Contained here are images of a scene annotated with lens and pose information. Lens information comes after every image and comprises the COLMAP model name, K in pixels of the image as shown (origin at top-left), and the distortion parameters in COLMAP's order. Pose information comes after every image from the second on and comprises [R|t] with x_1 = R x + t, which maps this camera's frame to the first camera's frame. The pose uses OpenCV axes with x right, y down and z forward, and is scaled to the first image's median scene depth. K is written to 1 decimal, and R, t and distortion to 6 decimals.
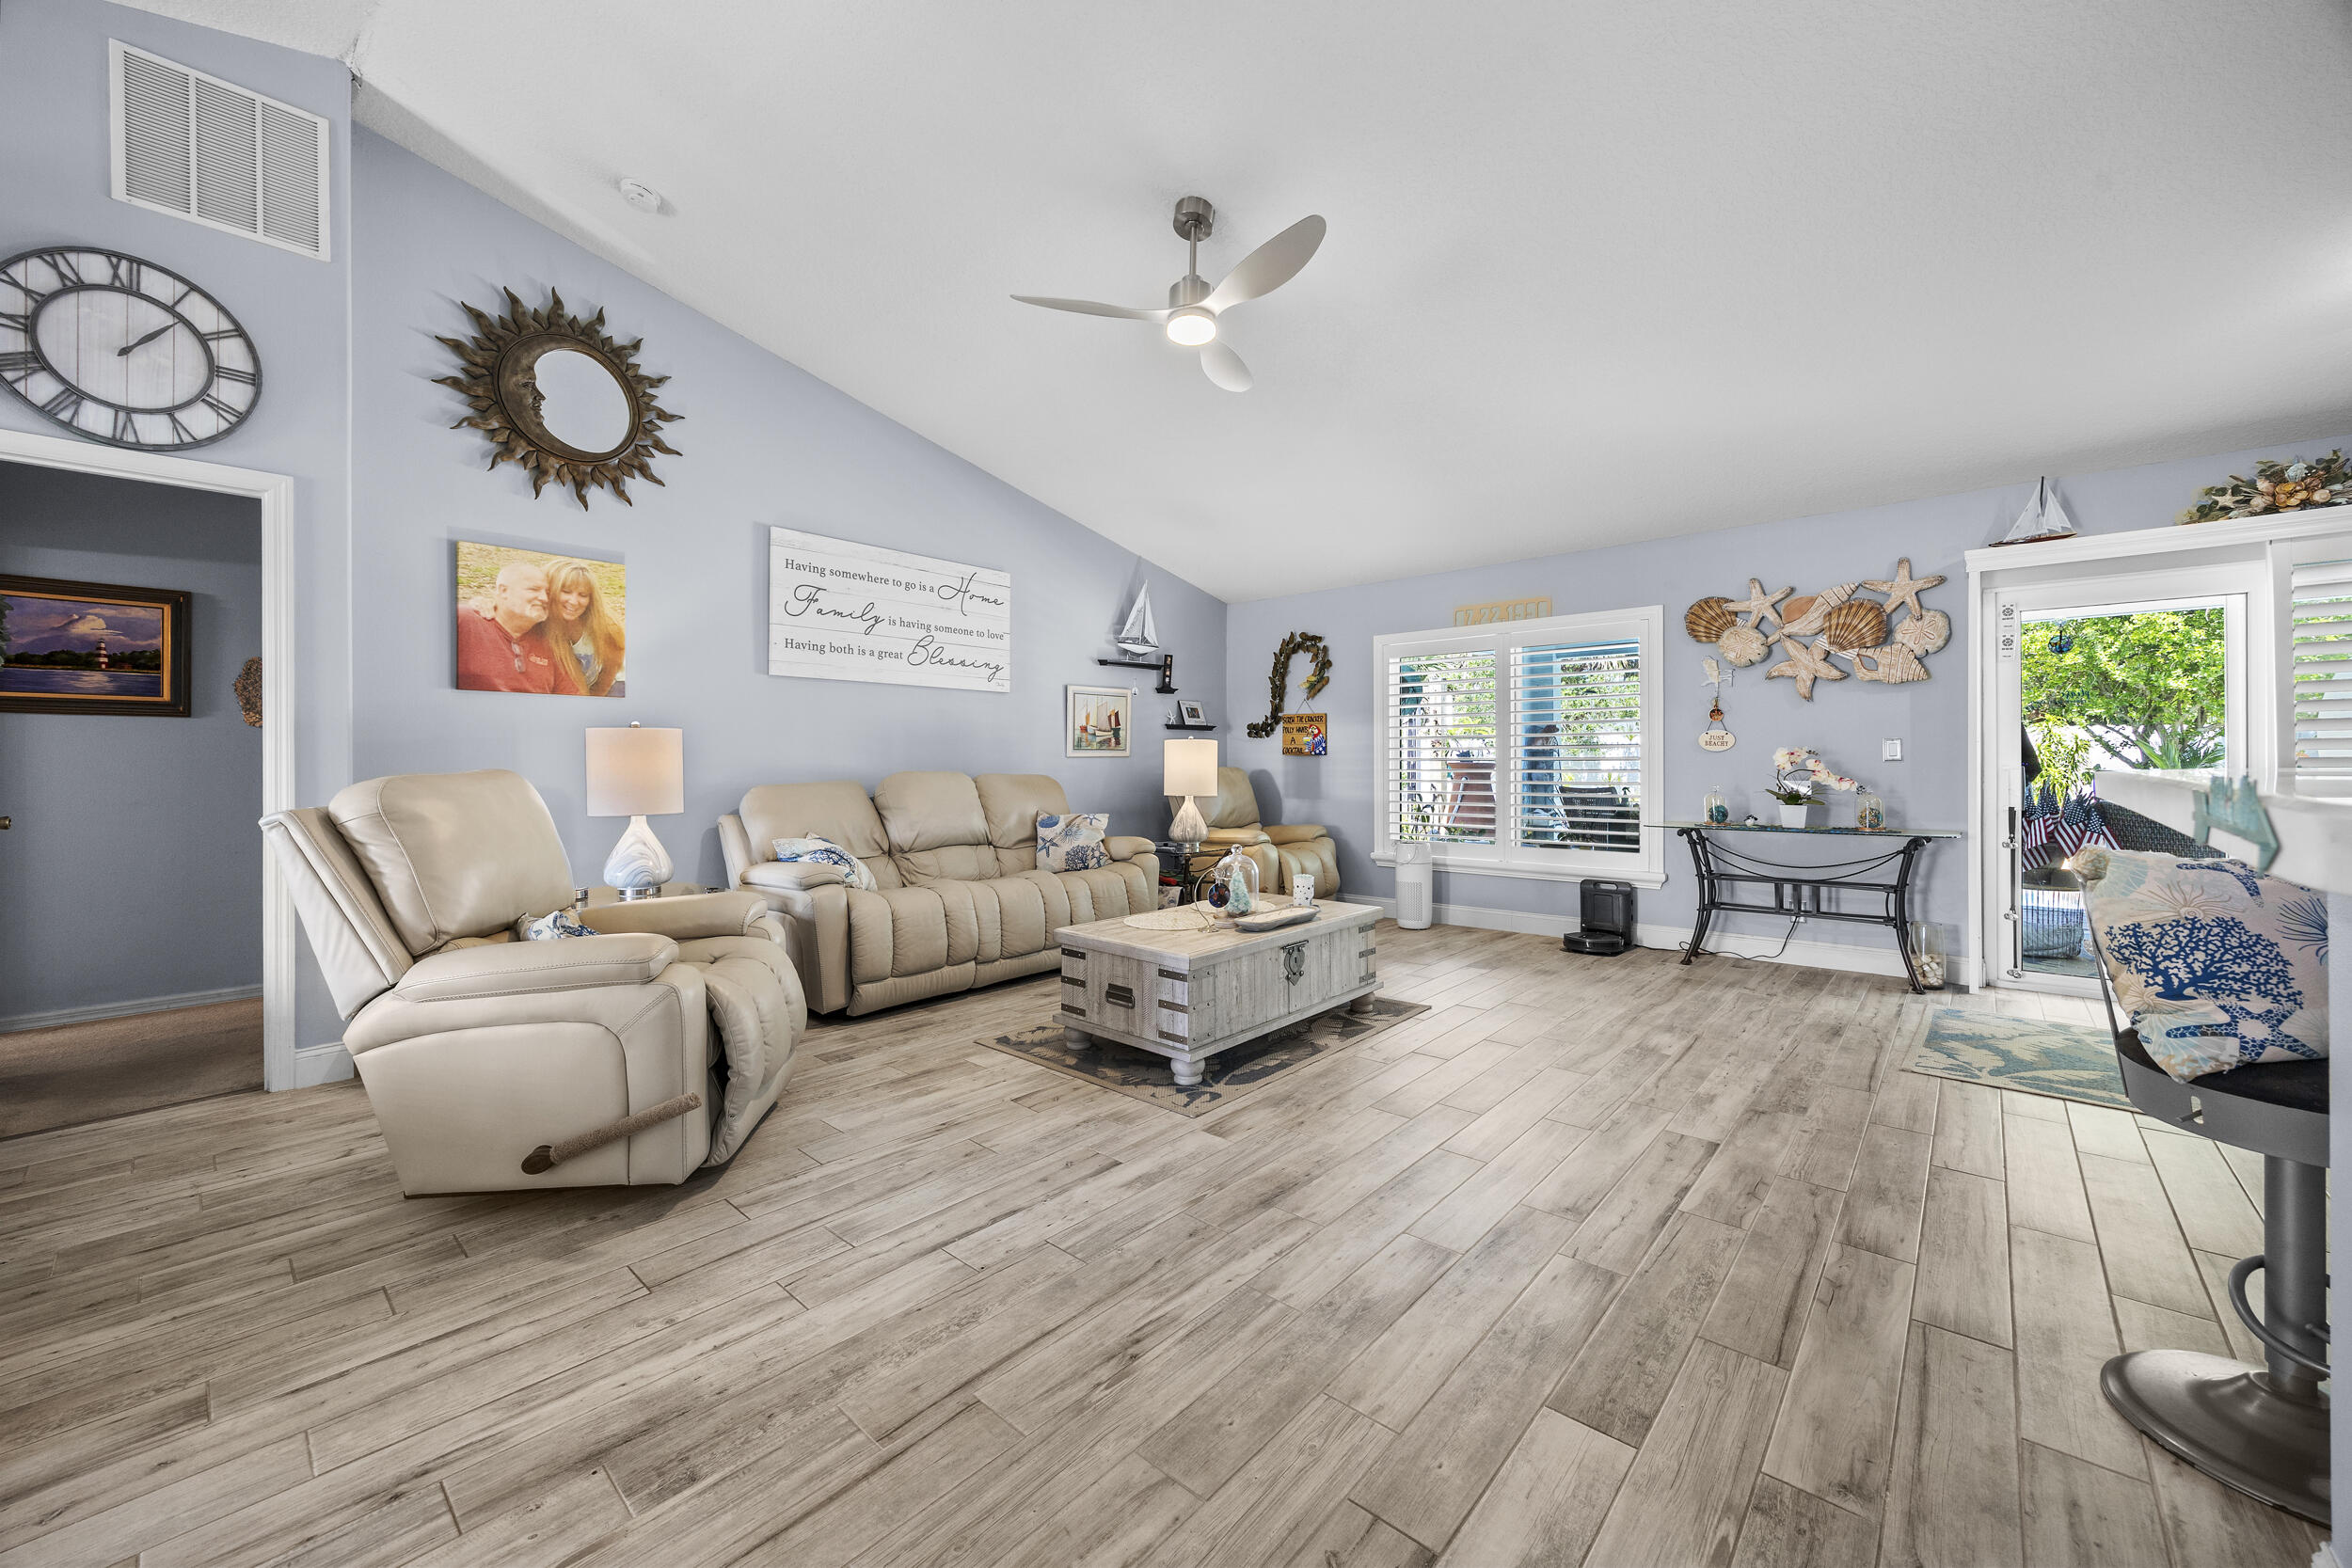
lens RADIAL K [[899.9, 0, 1187.3], [0, 899.9, 765.0], [0, 0, 1]] dist [-0.002149, 0.000004]
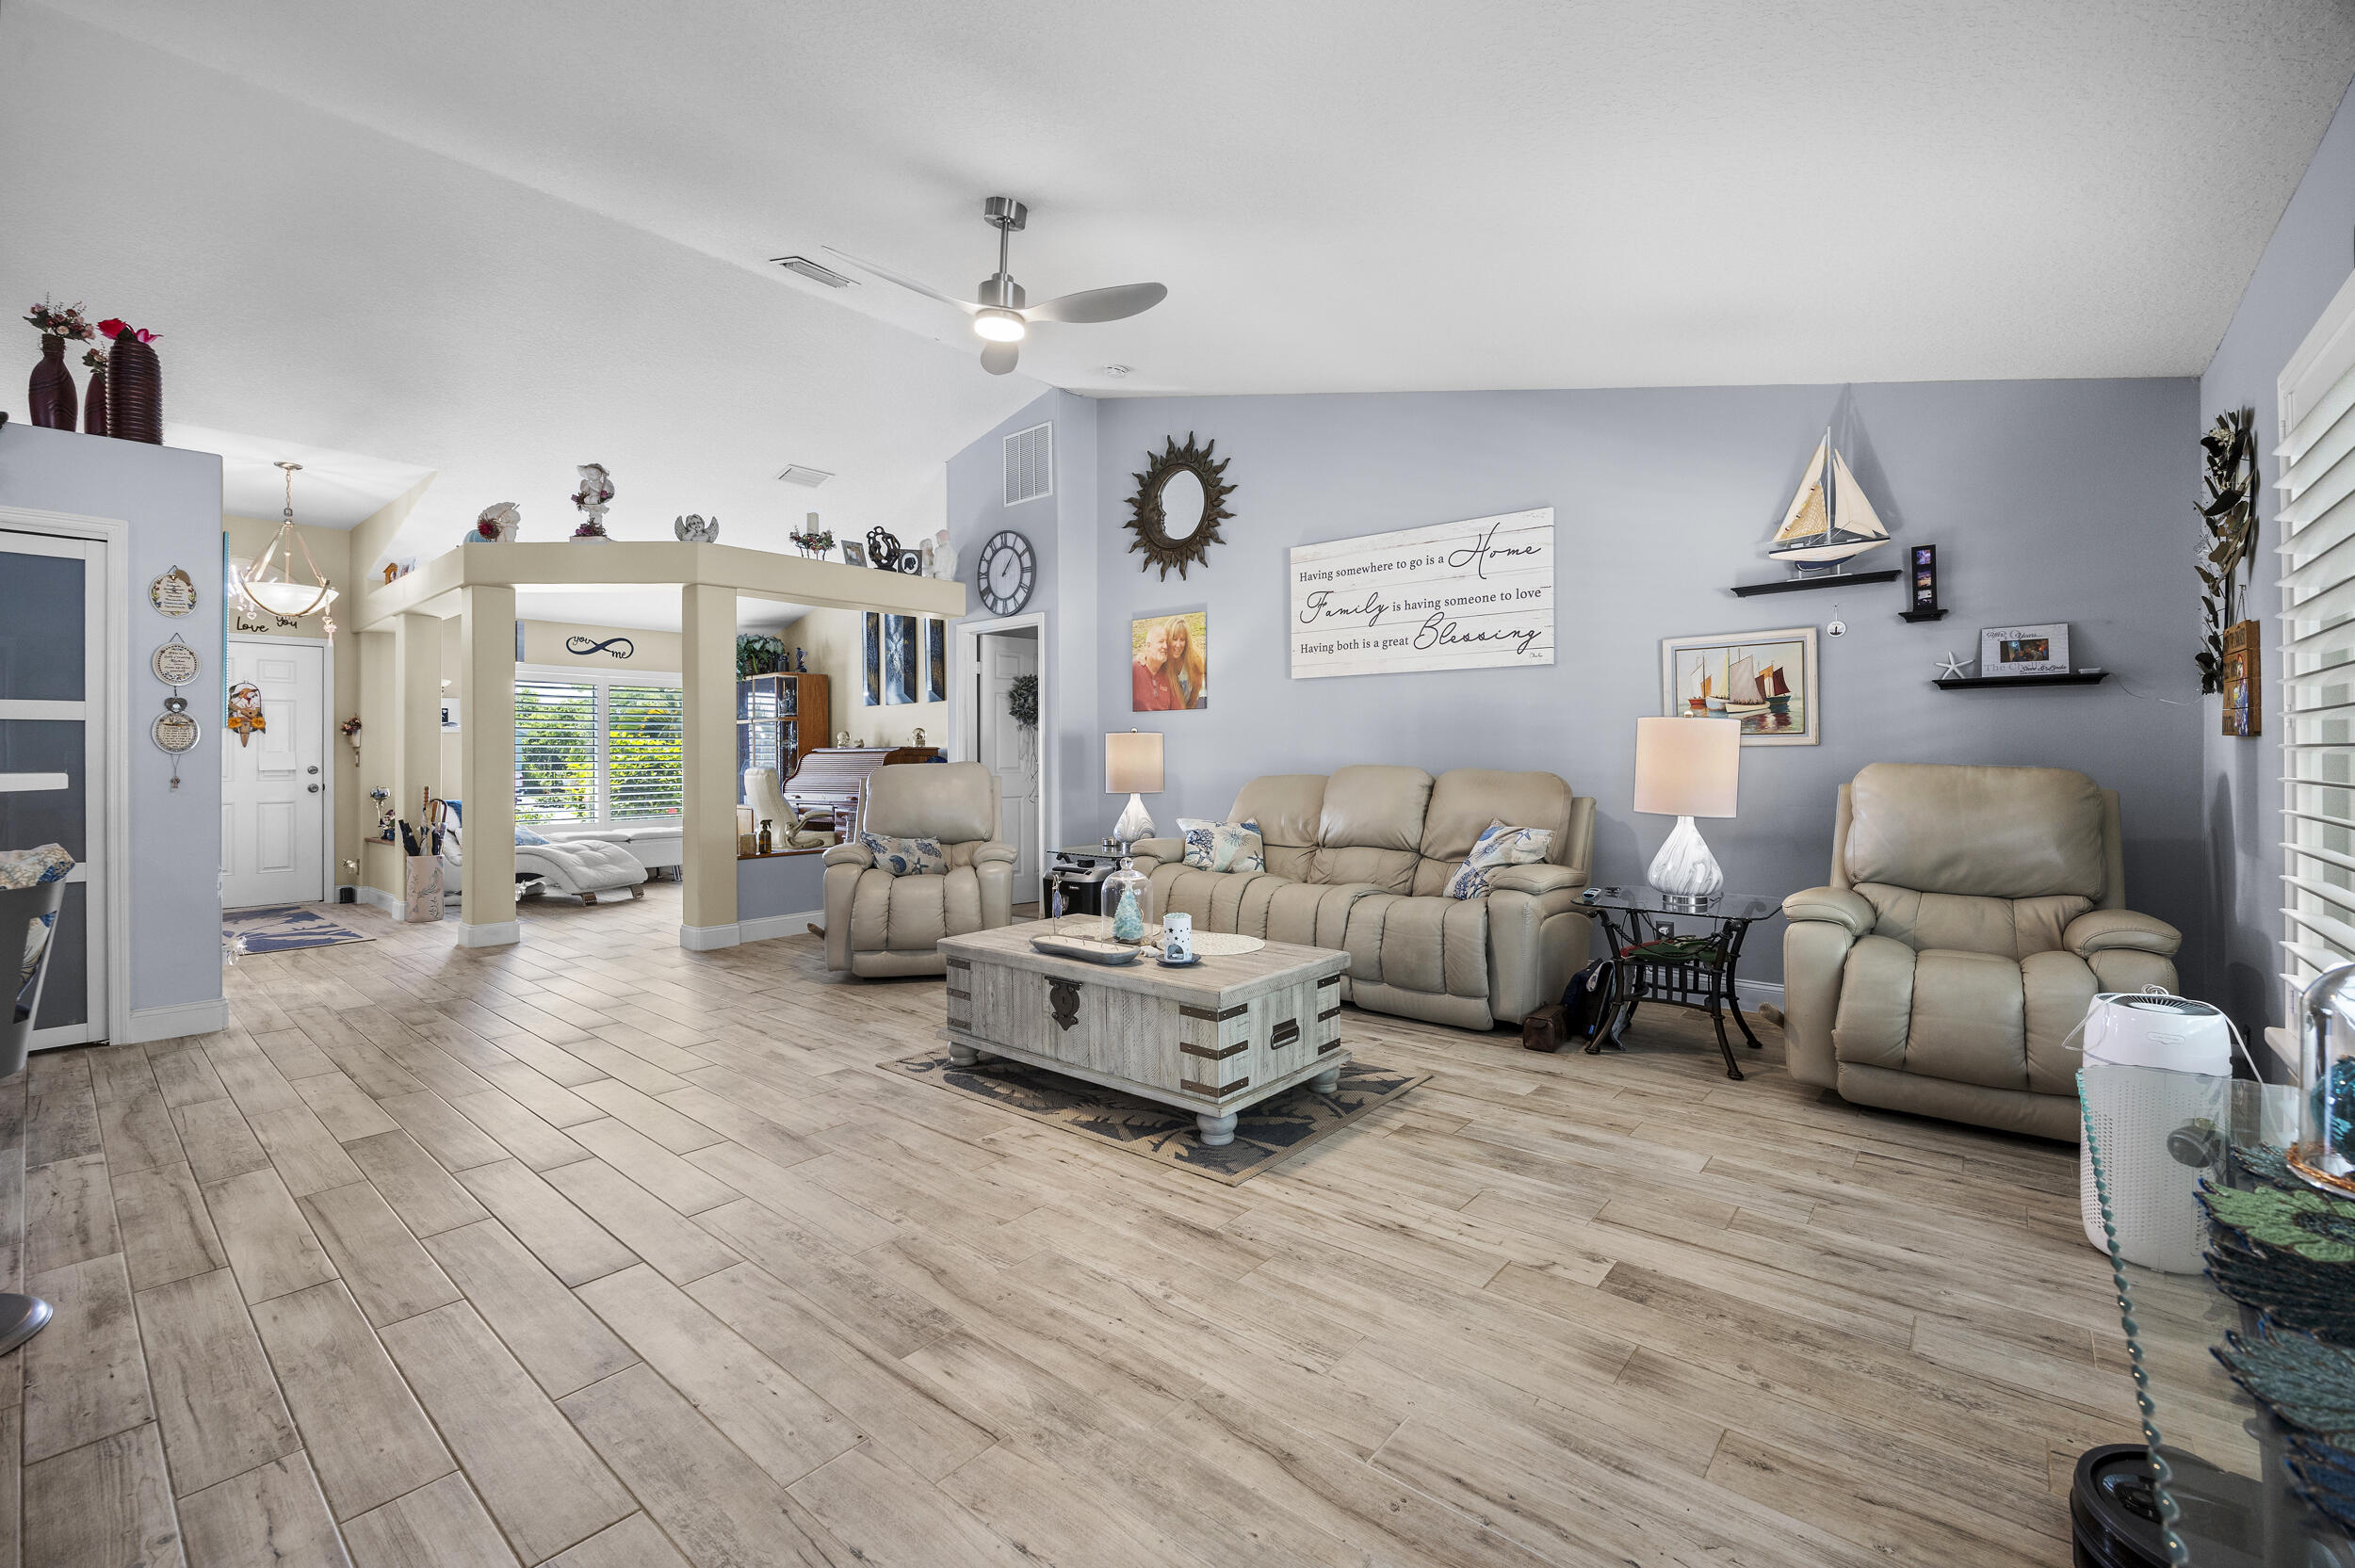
lens RADIAL K [[993.9, 0, 1186.9], [0, 993.9, 759.4], [0, 0, 1]] dist [-0.013413, 0.000058]
pose [[0.024634, 0.007336, -0.999670, 0.924993], [0.002586, 0.999969, 0.007402, -0.009492], [0.999693, -0.002767, 0.024614, 0.977236]]
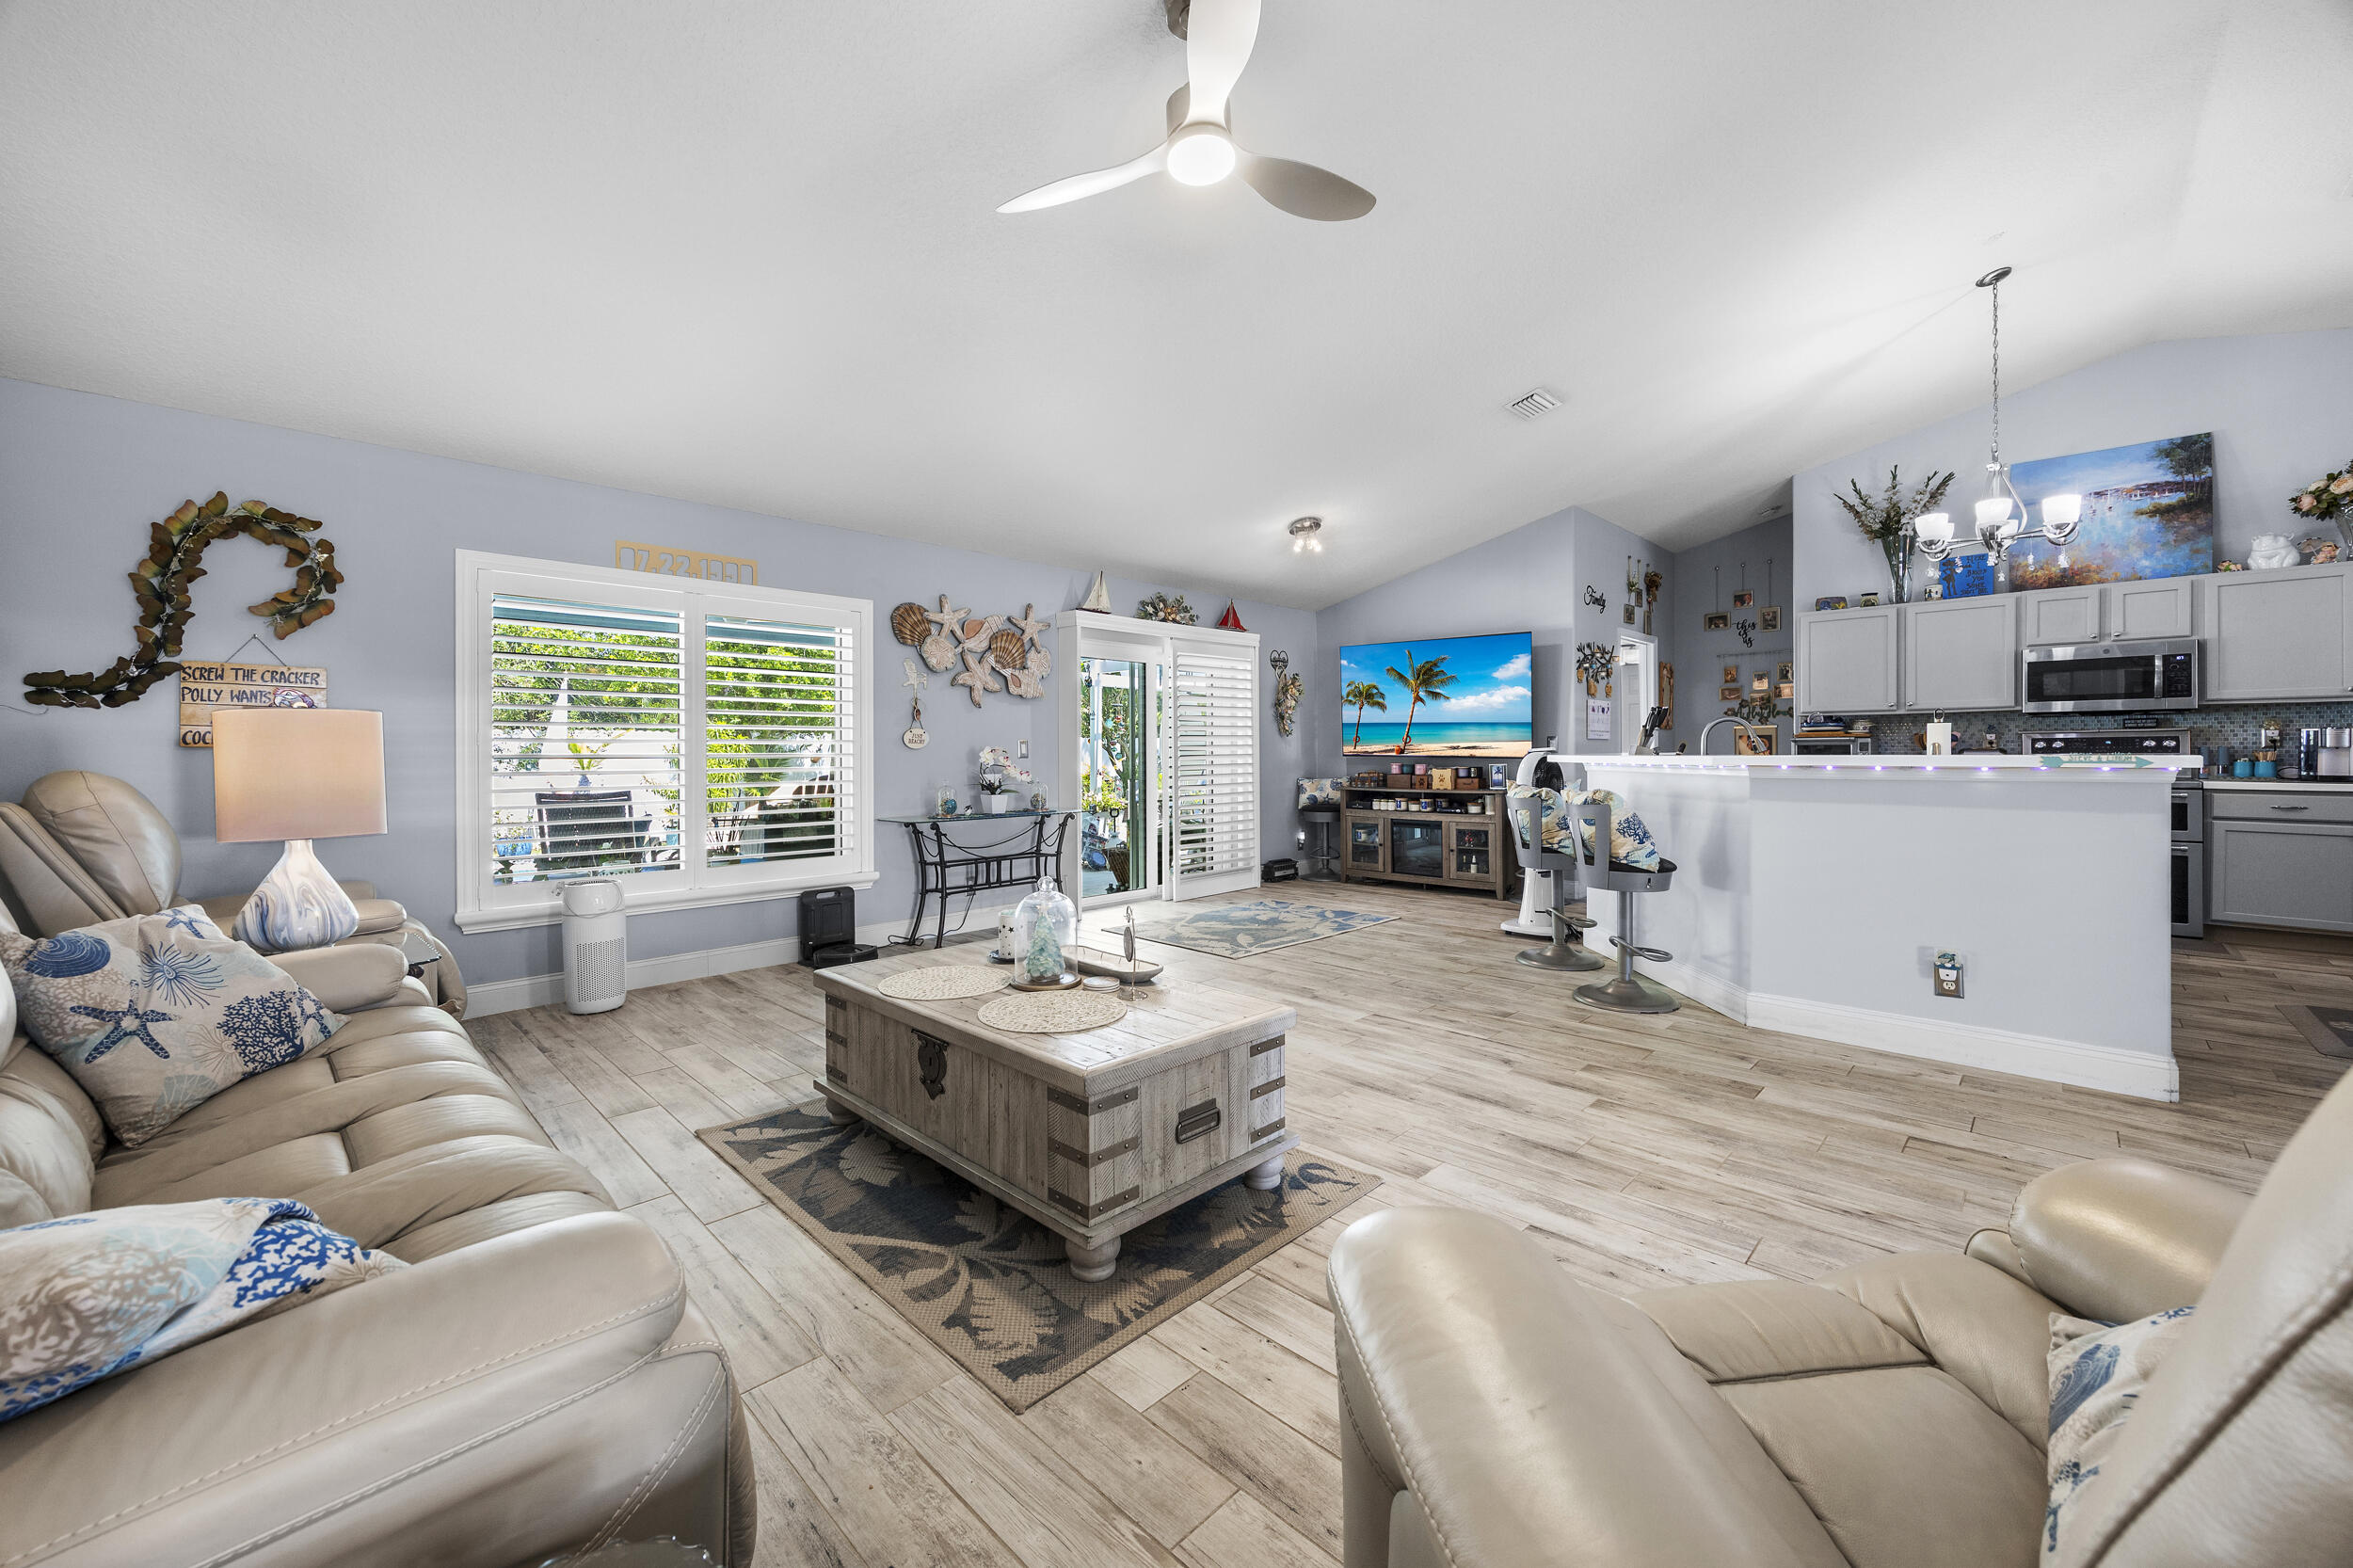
lens RADIAL K [[900.3, 0, 1187.8], [0, 900.3, 765.0], [0, 0, 1]] dist [-0.002149, 0.000004]
pose [[0.051136, -0.006856, 0.998668, -0.591258], [0.009830, 0.999931, 0.006361, 0.000055], [-0.998643, 0.009491, 0.051200, 0.808129]]
